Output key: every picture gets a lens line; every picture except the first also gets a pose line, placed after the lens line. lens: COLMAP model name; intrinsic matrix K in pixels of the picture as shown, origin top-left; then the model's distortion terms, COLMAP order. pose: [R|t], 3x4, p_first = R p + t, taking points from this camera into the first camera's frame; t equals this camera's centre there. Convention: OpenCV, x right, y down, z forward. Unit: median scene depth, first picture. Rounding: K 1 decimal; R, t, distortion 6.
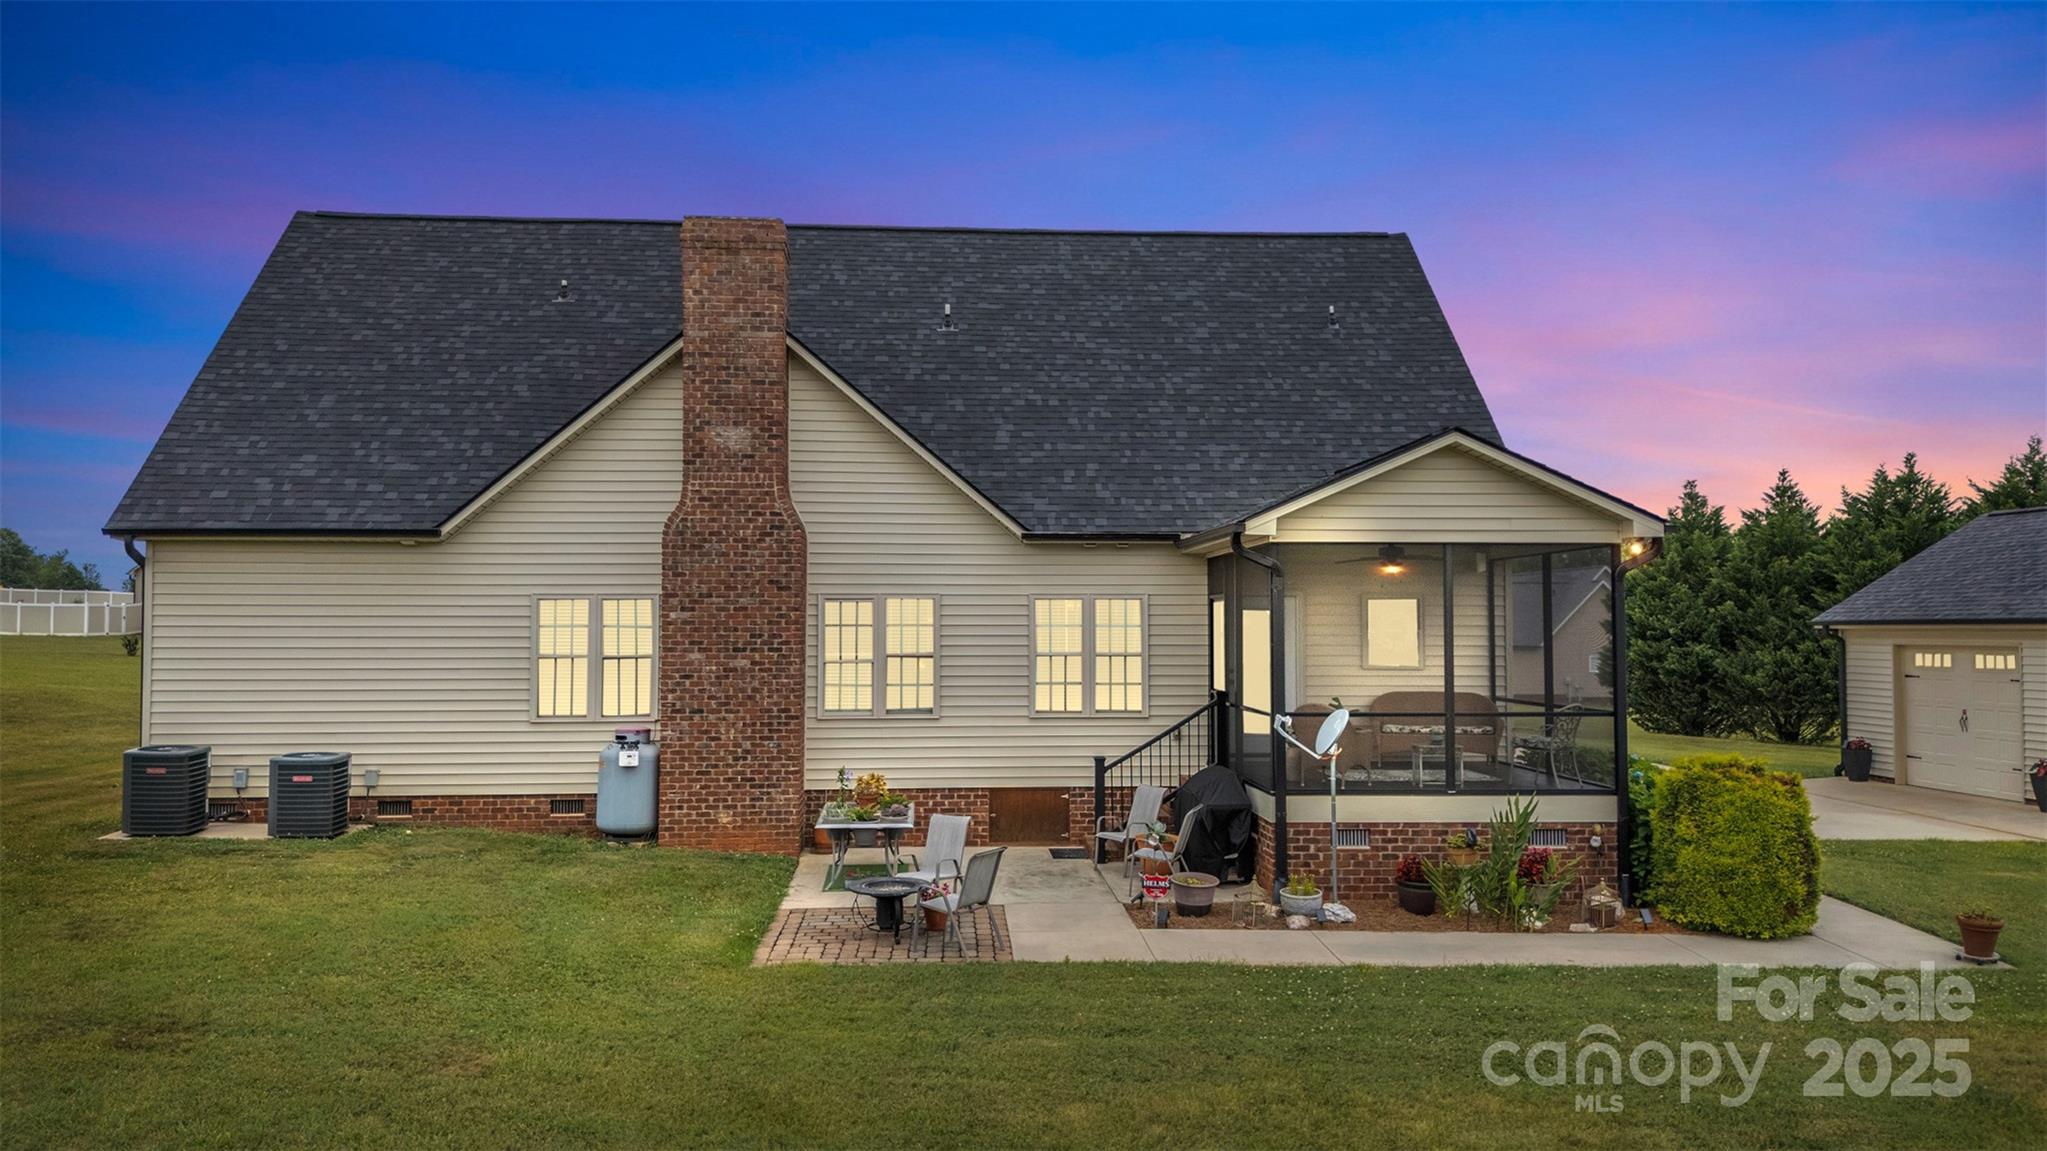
lens RADIAL K [[1522.4, 0, 1028.1], [0, 1522.4, 576.0], [0, 0, 1]] dist [0.005067, -0.038577]
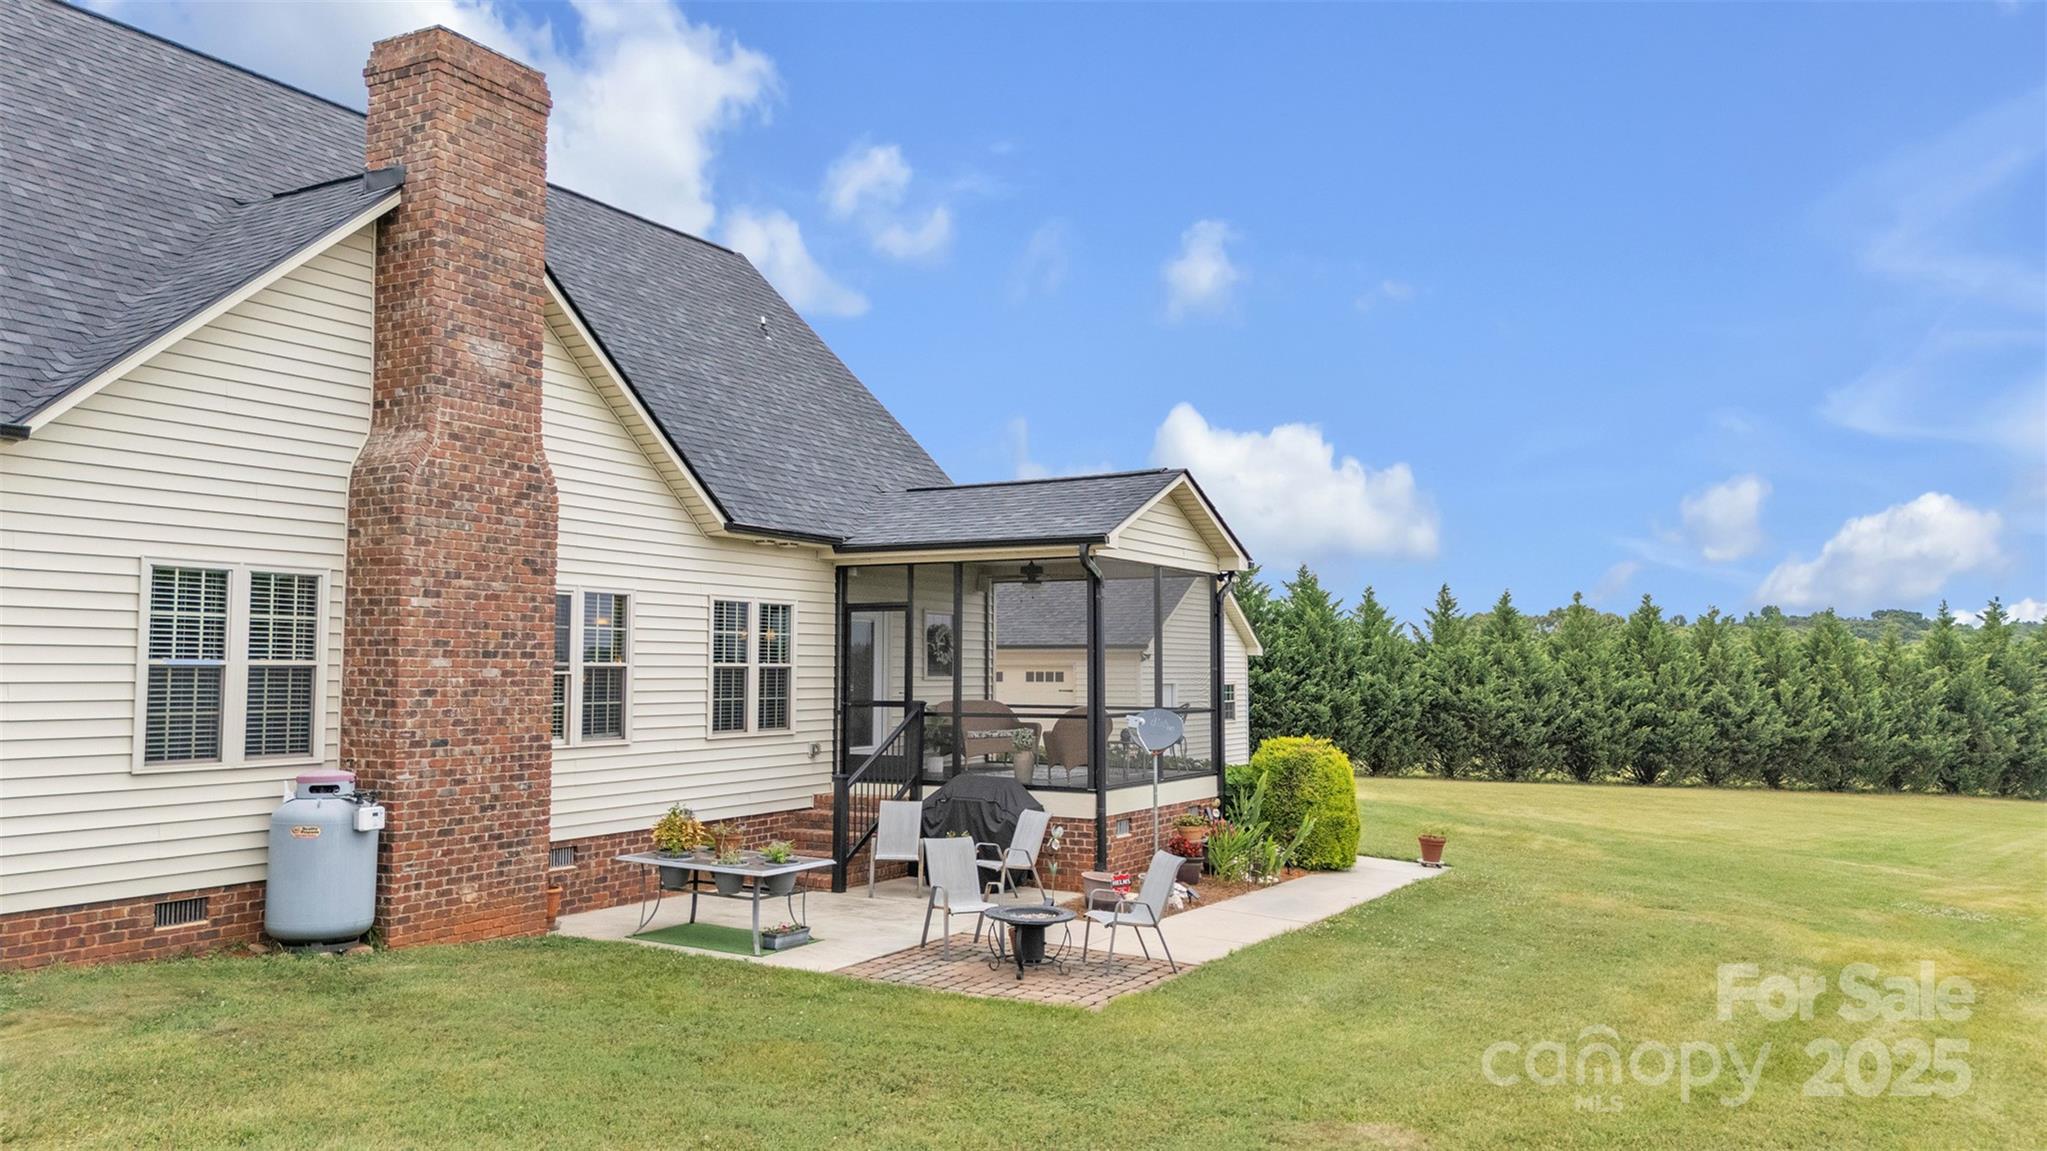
lens RADIAL K [[1522.4, 0, 1028.1], [0, 1522.4, 576.0], [0, 0, 1]] dist [0.005067, -0.038577]
pose [[0.545468, 0.055455, 0.836295, -0.648115], [-0.032039, 0.998459, -0.045311, 0.036054], [-0.837519, -0.002078, 0.546404, 0.402022]]
